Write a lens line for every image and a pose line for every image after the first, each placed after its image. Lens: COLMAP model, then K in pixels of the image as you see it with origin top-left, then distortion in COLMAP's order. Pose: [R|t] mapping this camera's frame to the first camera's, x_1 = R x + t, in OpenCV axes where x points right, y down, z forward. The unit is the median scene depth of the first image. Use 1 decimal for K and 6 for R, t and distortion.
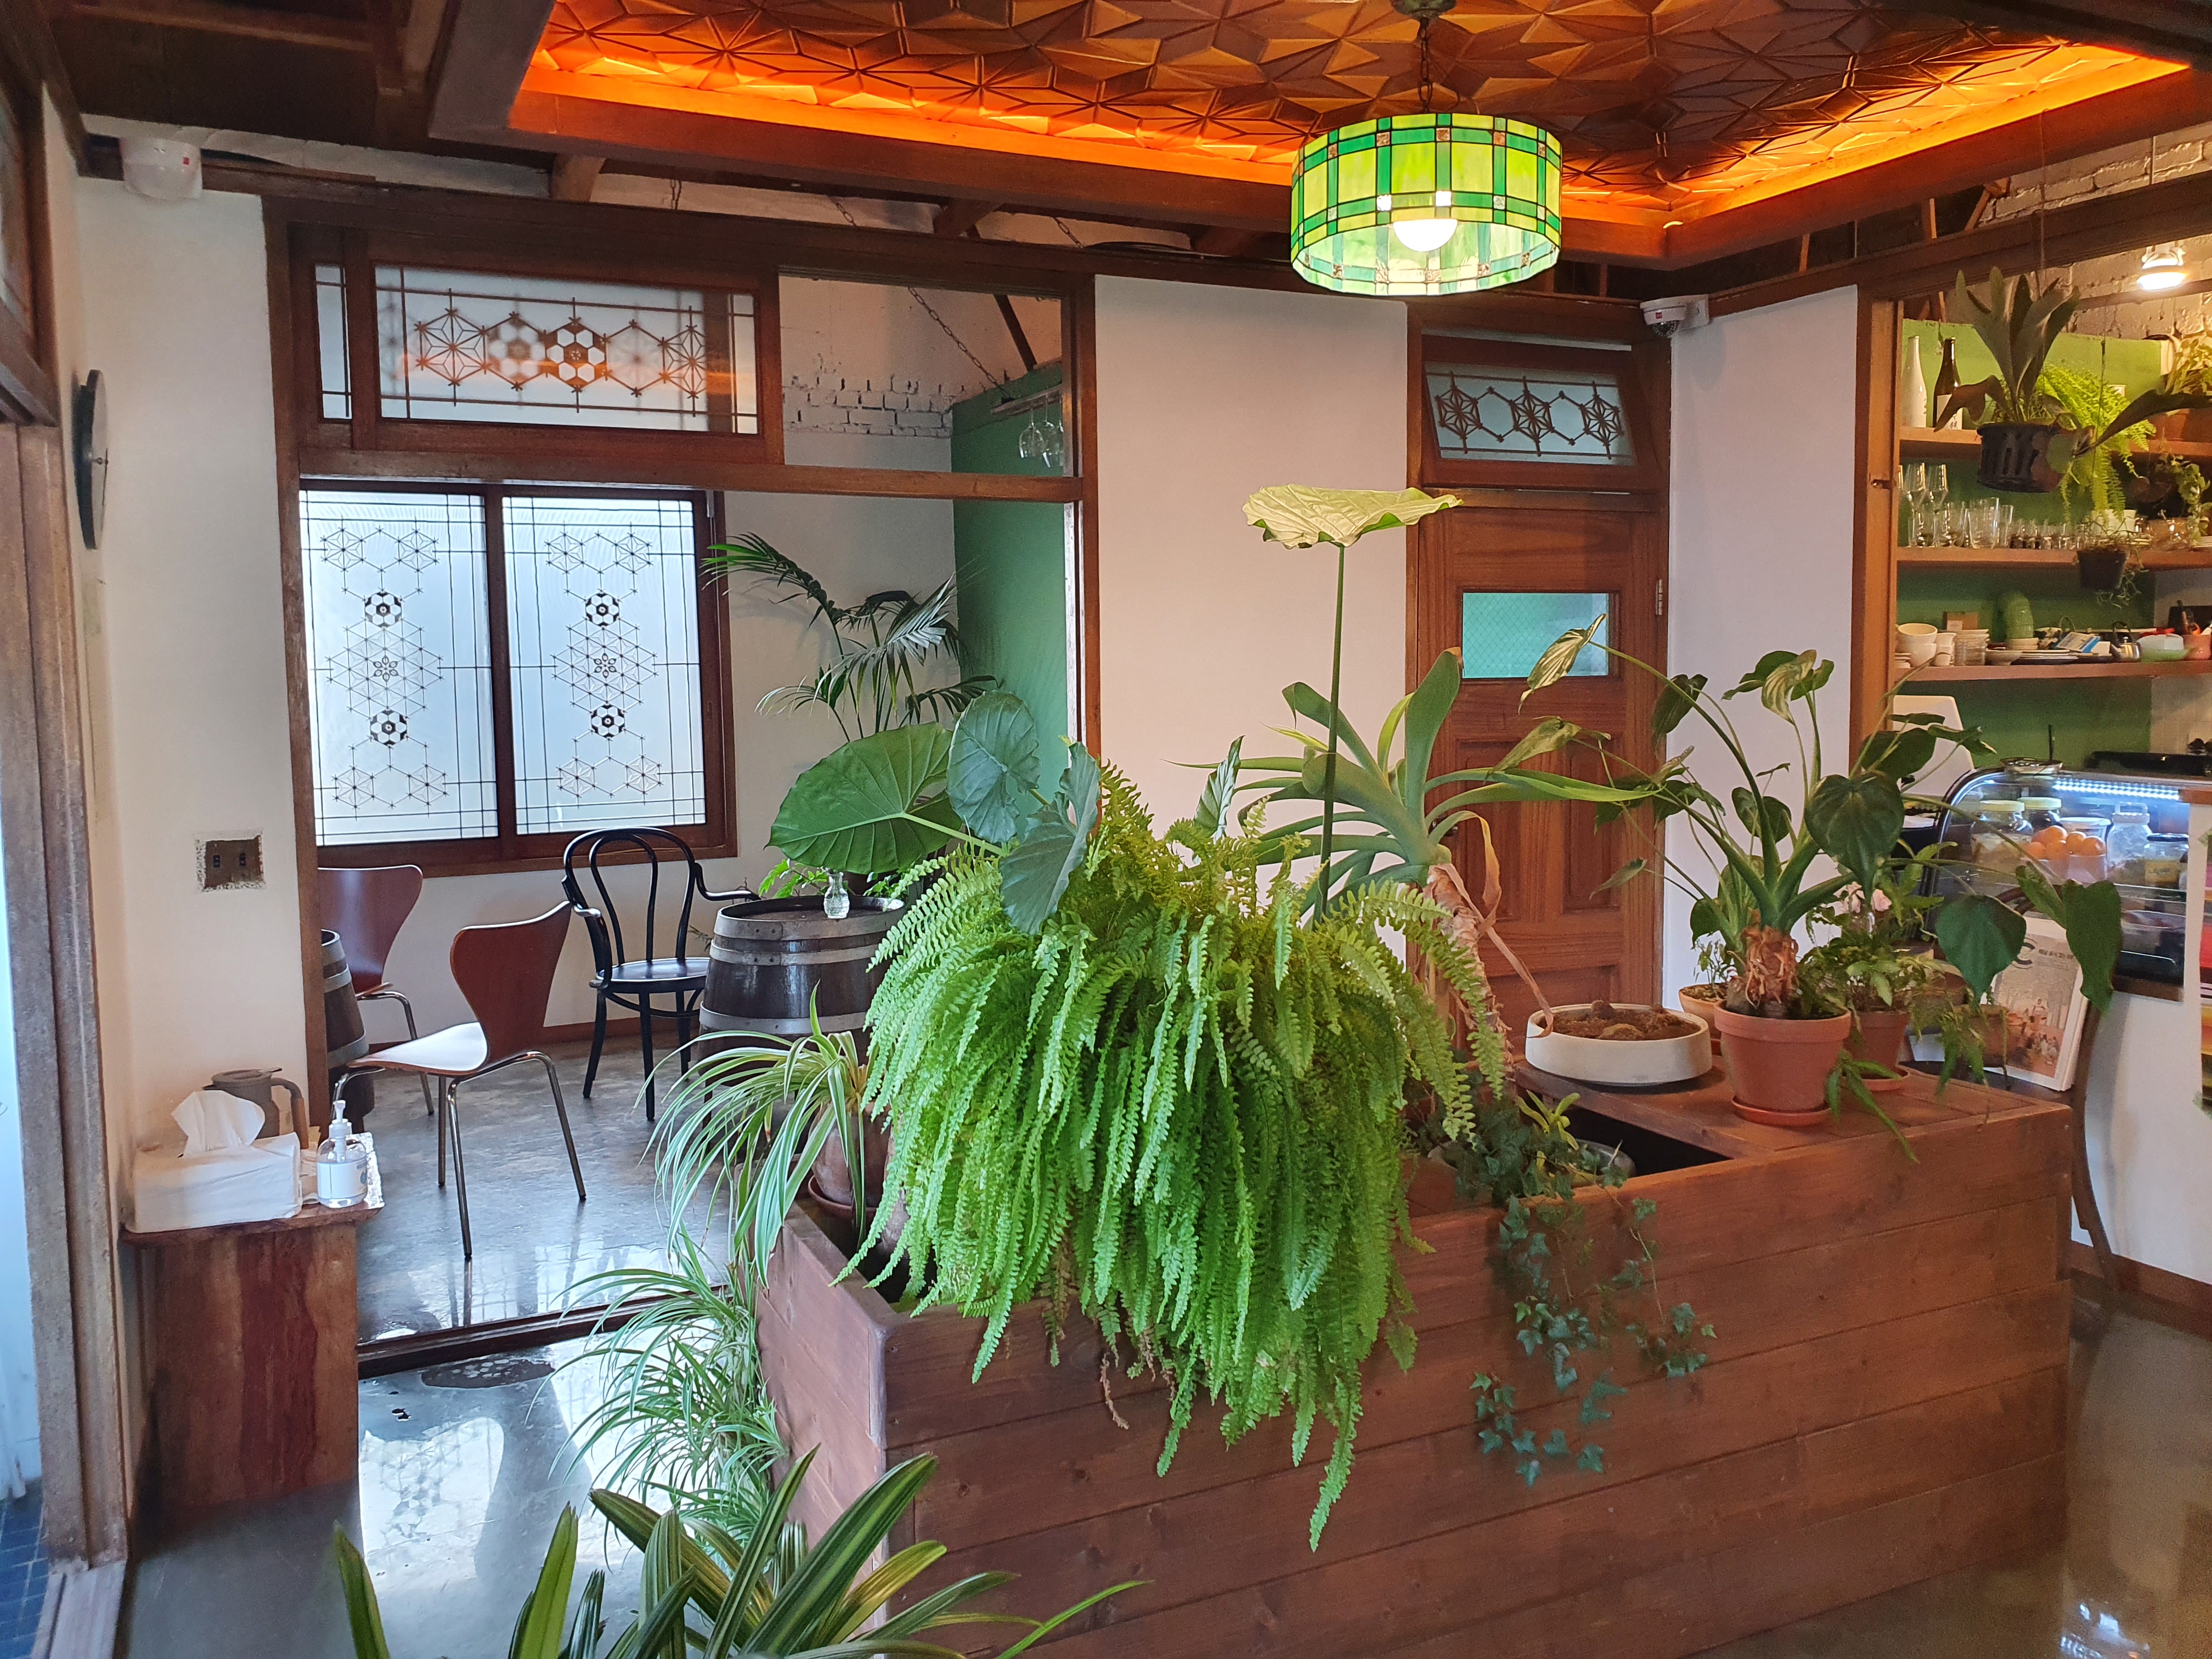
lens RADIAL K [[1715.0, 0, 1087.9], [0, 1715.0, 817.2], [0, 0, 1]] dist [0.051458, -0.035774]
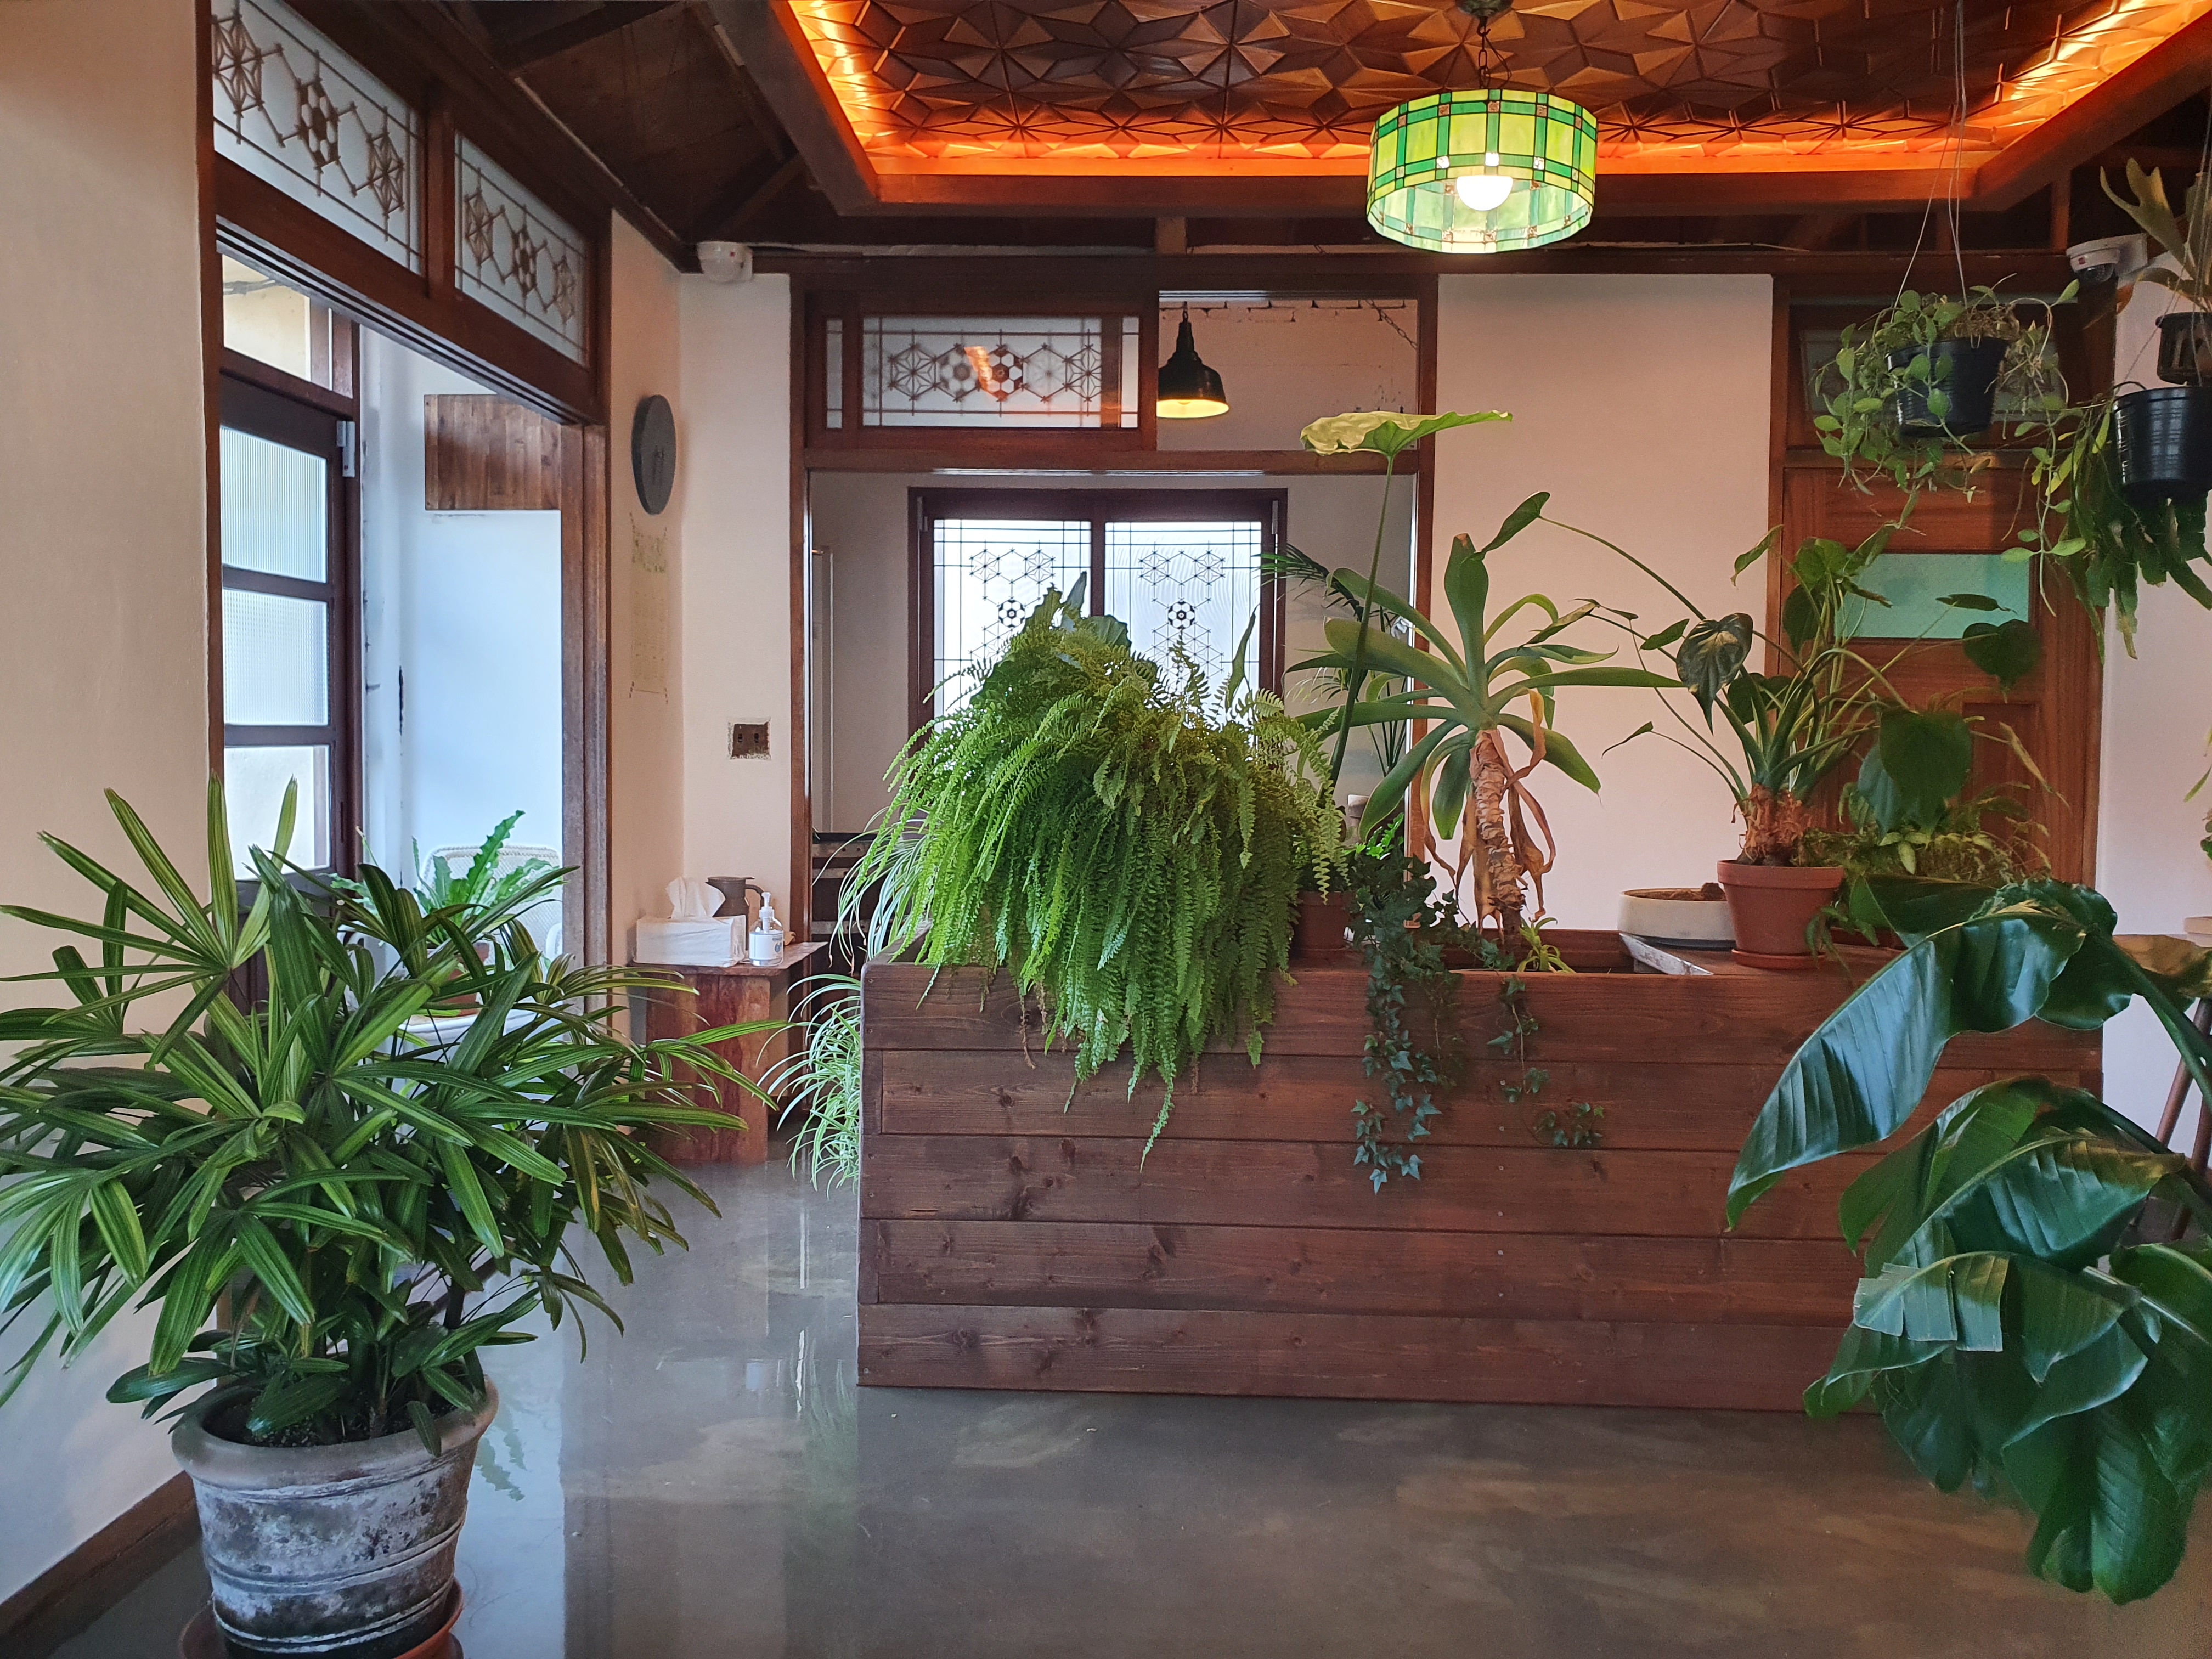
lens RADIAL K [[1715.0, 0, 1105.3], [0, 1715.0, 845.2], [0, 0, 1]] dist [0.051458, -0.035774]
pose [[0.888461, 0.051631, -0.456039, 0.382857], [-0.066519, 0.997646, -0.016645, 0.106365], [0.454106, 0.045124, 0.889804, -0.115736]]
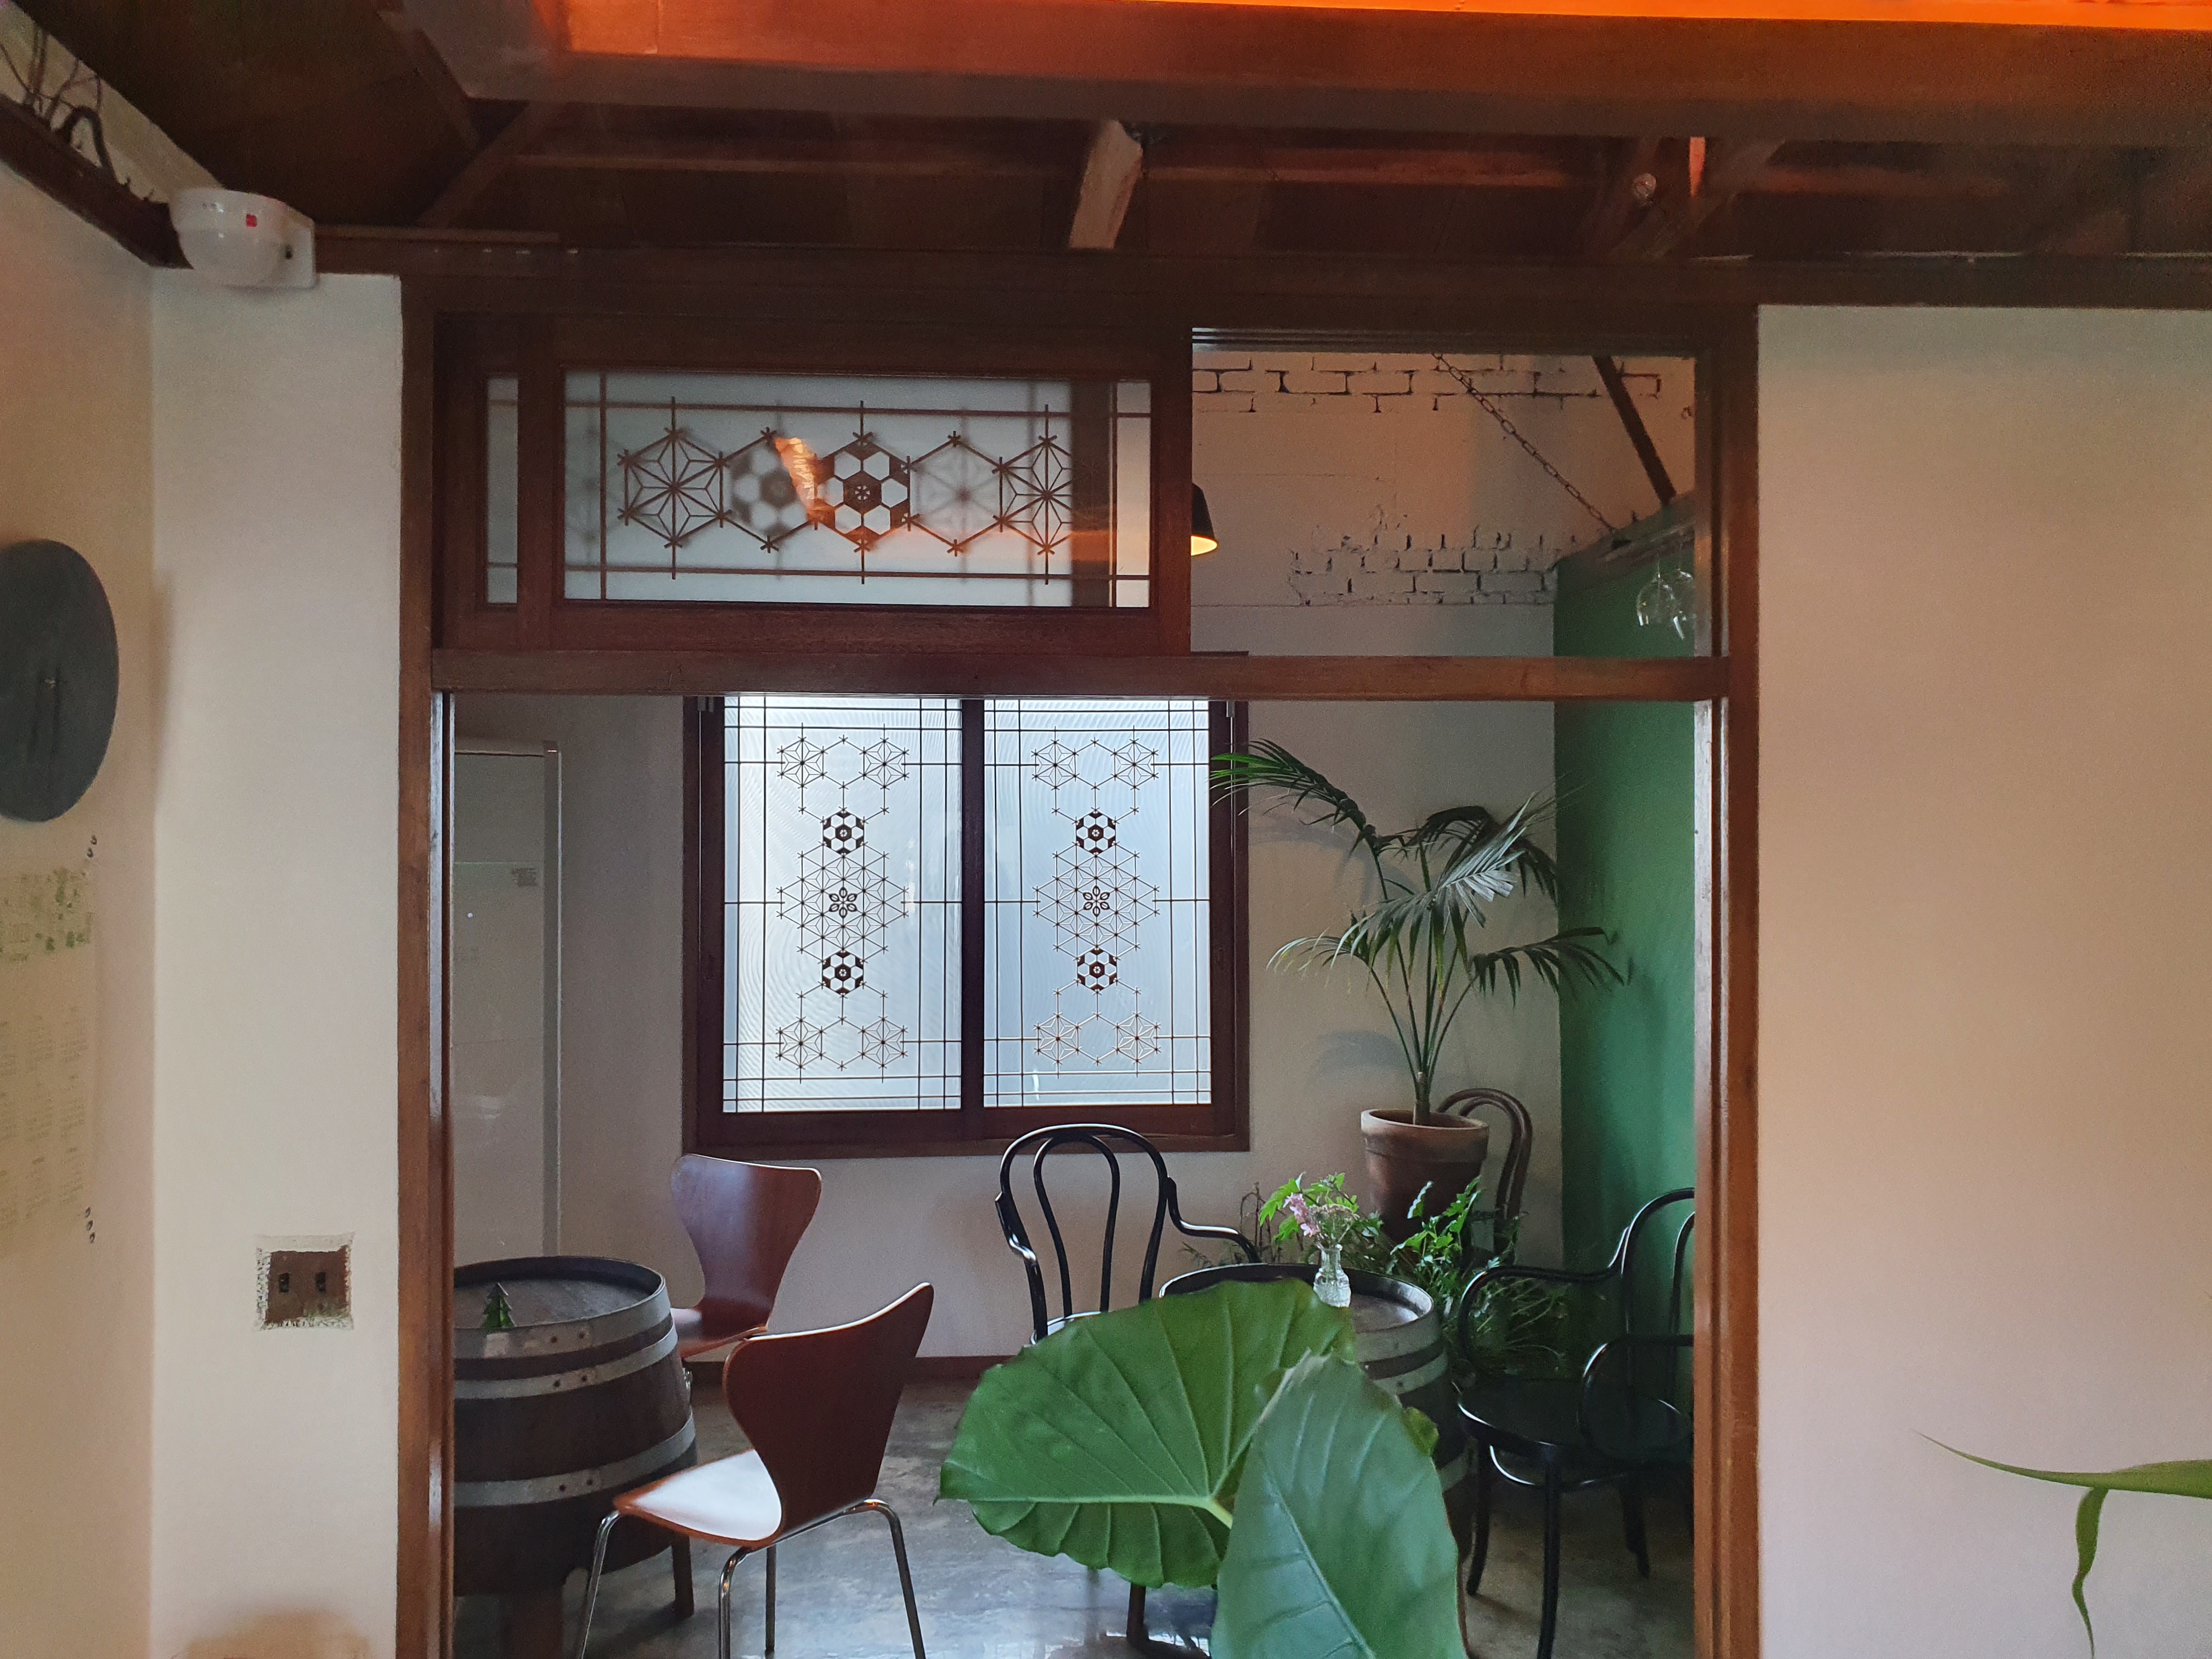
lens RADIAL K [[1715.0, 0, 1093.7], [0, 1715.0, 856.0], [0, 0, 1]] dist [0.051458, -0.035774]
pose [[0.933771, 0.018445, -0.357395, 0.007674], [-0.046673, 0.996418, -0.070519, -0.093024], [0.354814, 0.082529, 0.931287, 0.445773]]
